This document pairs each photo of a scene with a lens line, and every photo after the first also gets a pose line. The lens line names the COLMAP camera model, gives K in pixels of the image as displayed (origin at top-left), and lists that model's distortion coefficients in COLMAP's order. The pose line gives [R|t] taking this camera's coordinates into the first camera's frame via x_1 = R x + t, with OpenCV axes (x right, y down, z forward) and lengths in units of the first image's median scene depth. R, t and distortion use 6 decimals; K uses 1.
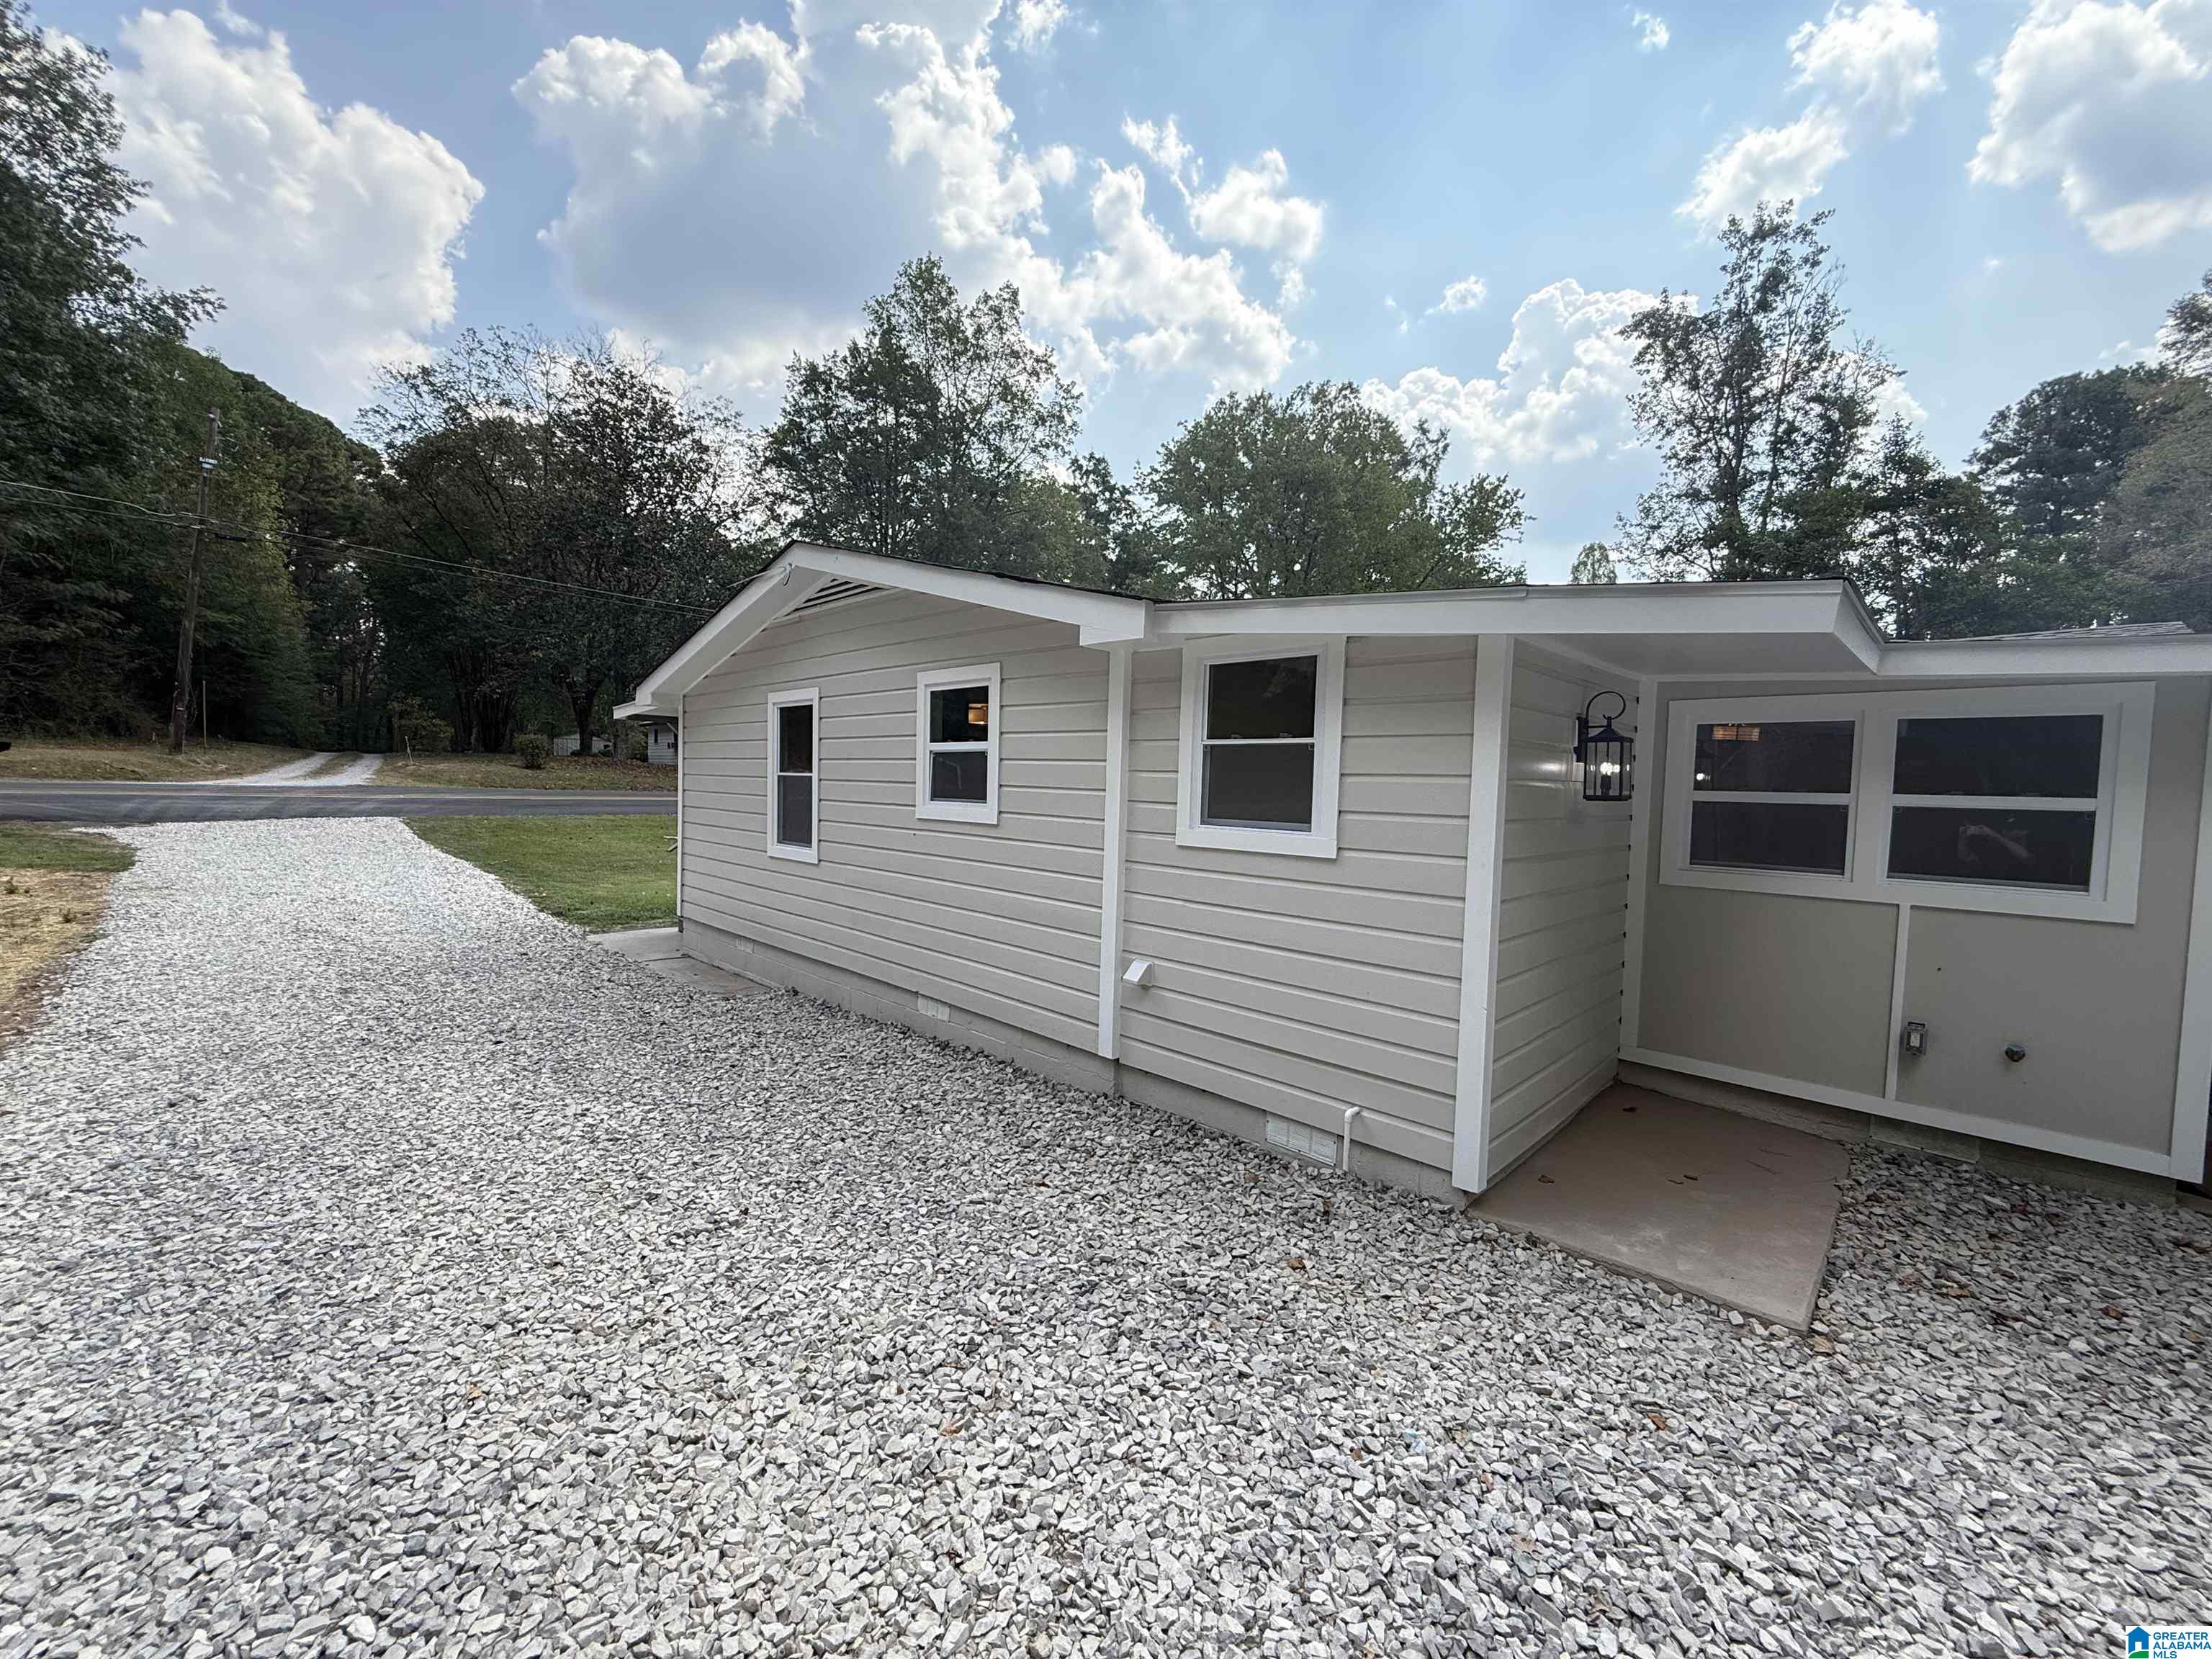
lens RADIAL K [[877.7, 0, 1106.0], [0, 877.7, 829.5], [0, 0, 1]] dist [0.002137, -0.000933]
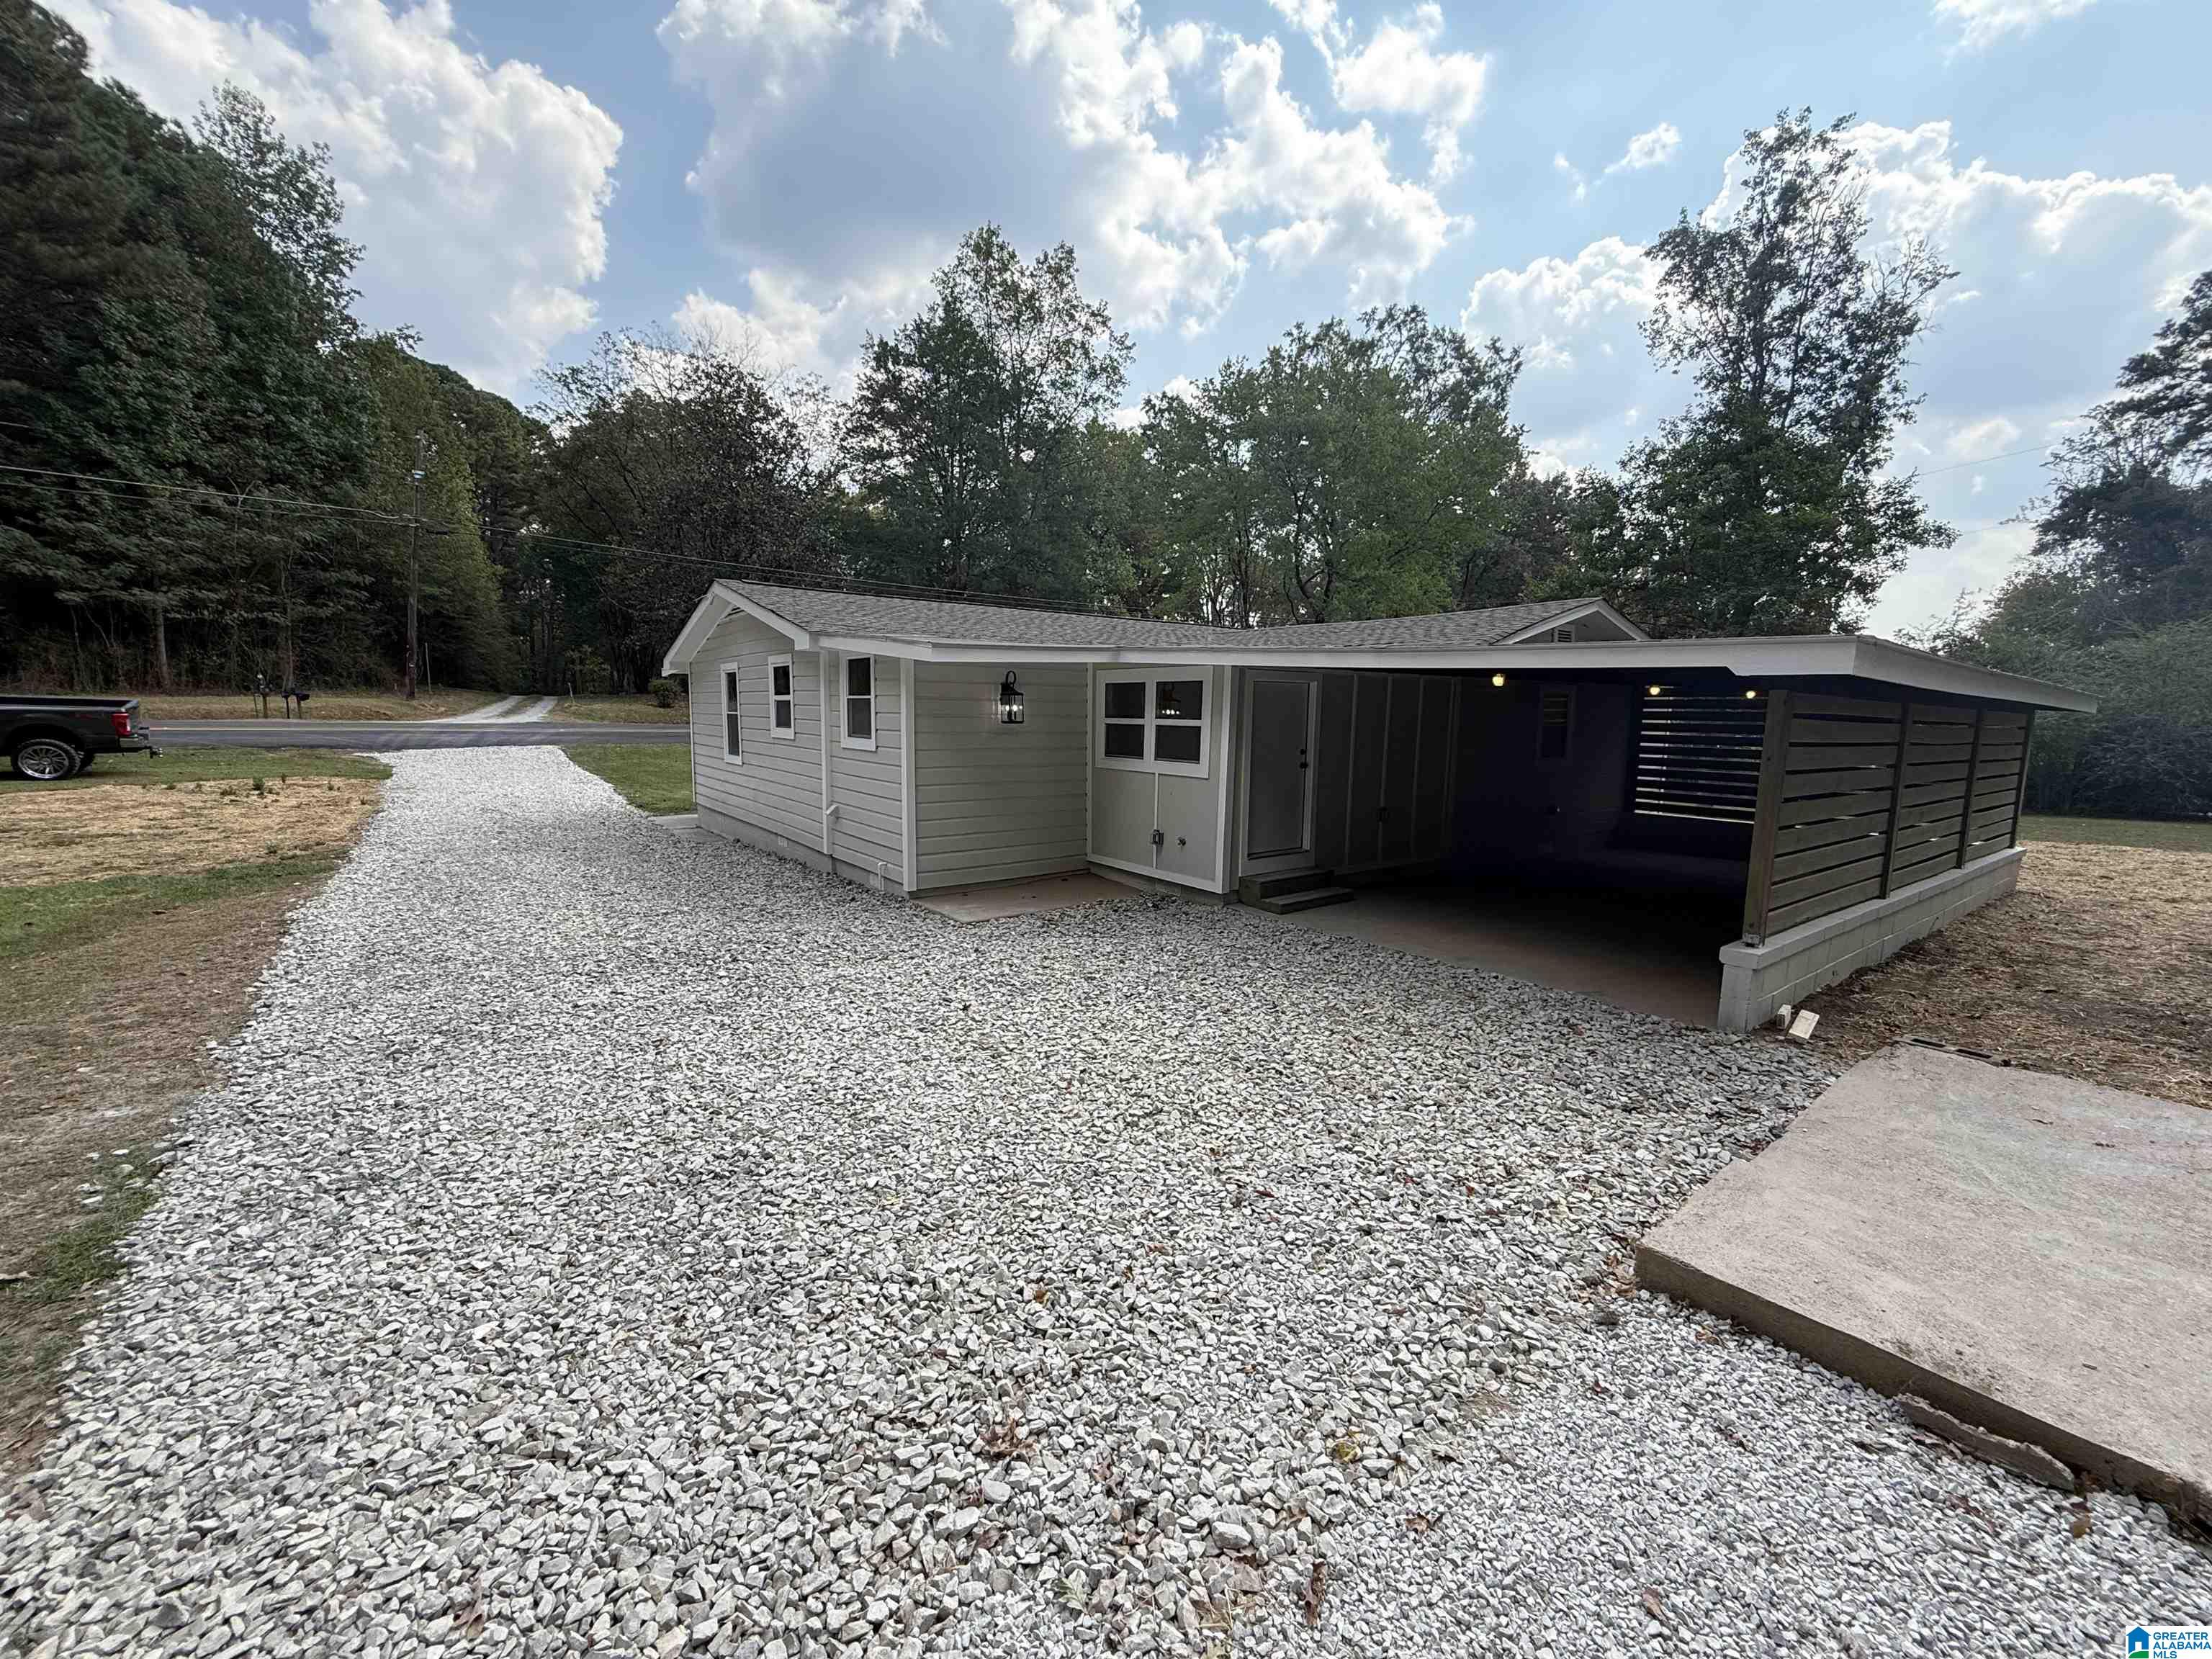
lens RADIAL K [[893.6, 0, 1106.0], [0, 893.6, 829.5], [0, 0, 1]] dist [0.005960, 0.000207]
pose [[0.987932, 0.010343, -0.154542, 0.145031], [0.001141, 0.997255, 0.074033, 0.008085], [0.154883, -0.073316, 0.985209, -0.141899]]
